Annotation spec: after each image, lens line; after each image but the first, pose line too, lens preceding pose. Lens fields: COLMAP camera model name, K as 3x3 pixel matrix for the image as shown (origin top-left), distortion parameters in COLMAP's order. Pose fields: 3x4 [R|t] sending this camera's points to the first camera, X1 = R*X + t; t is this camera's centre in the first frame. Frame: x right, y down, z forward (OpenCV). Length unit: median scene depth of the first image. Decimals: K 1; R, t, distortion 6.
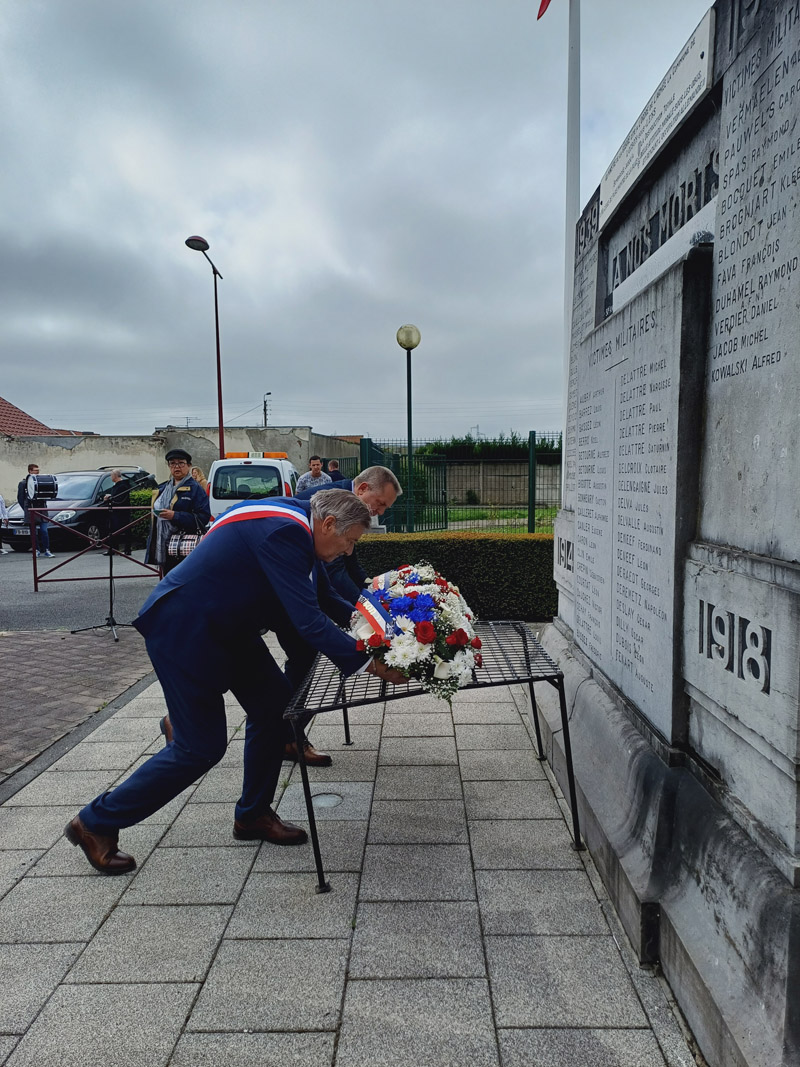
lens RADIAL K [[799.2, 0, 430.8], [0, 799.2, 548.9], [0, 0, 1]] dist [0.065104, -0.041115]
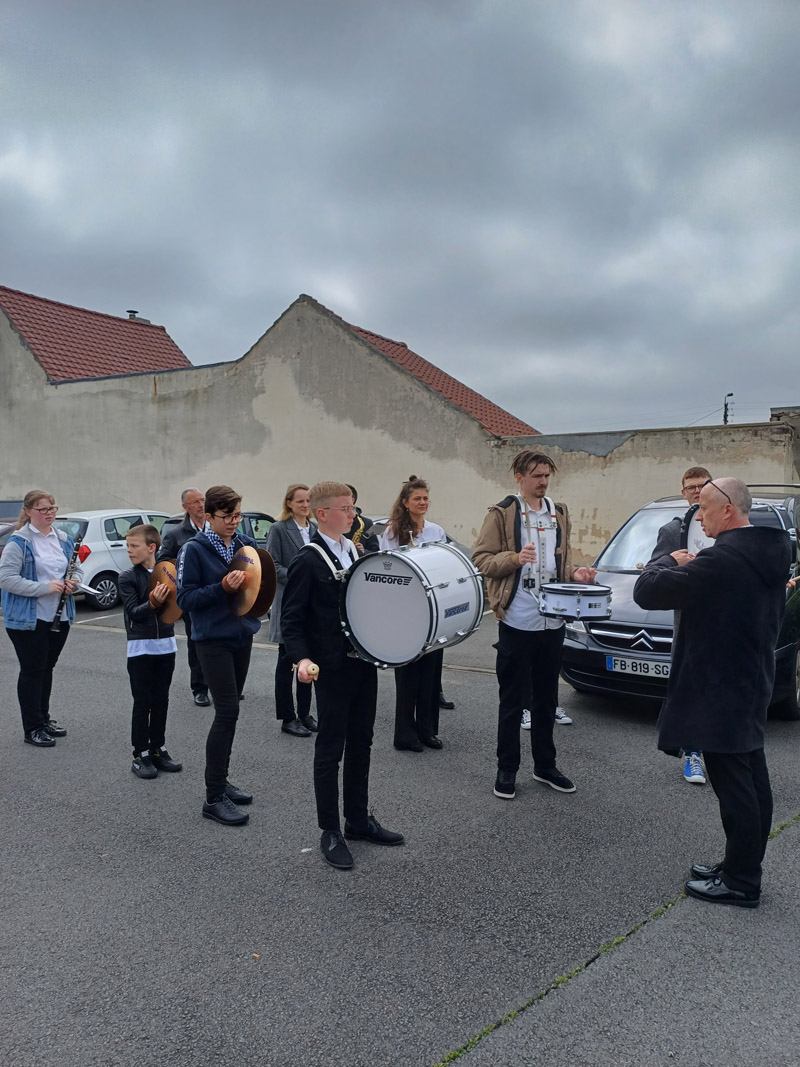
lens RADIAL K [[799.2, 0, 399.0], [0, 799.2, 539.4], [0, 0, 1]] dist [0.065104, -0.041115]
pose [[0.881431, 0.024706, -0.471666, -0.615593], [-0.043600, 0.998623, -0.029170, -0.089075], [0.470296, 0.046276, 0.881295, 0.907076]]
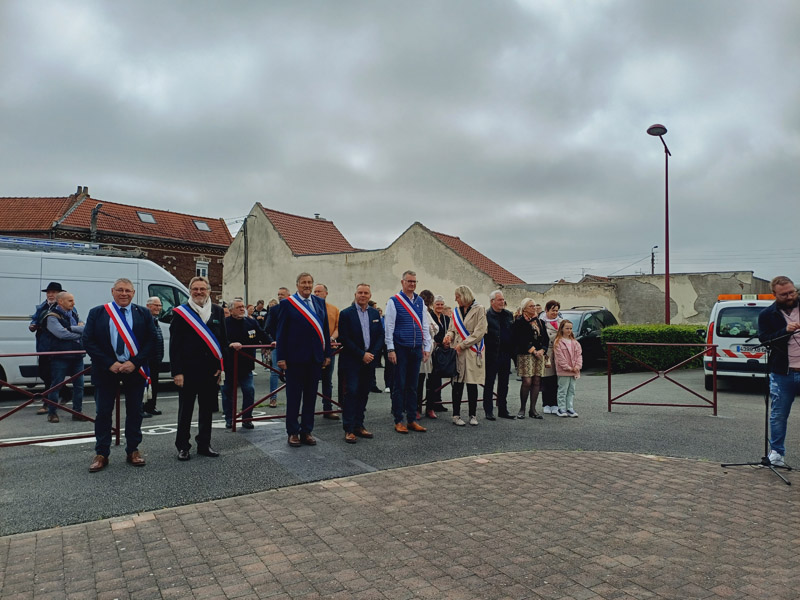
lens RADIAL K [[599.2, 0, 400.4], [0, 599.2, 297.9], [0, 0, 1]] dist [0.065104, -0.041115]
pose [[0.850451, -0.002628, -0.526047, -0.235803], [-0.056711, 0.993702, -0.096648, -0.009327], [0.522988, 0.112027, 0.844946, 0.043657]]
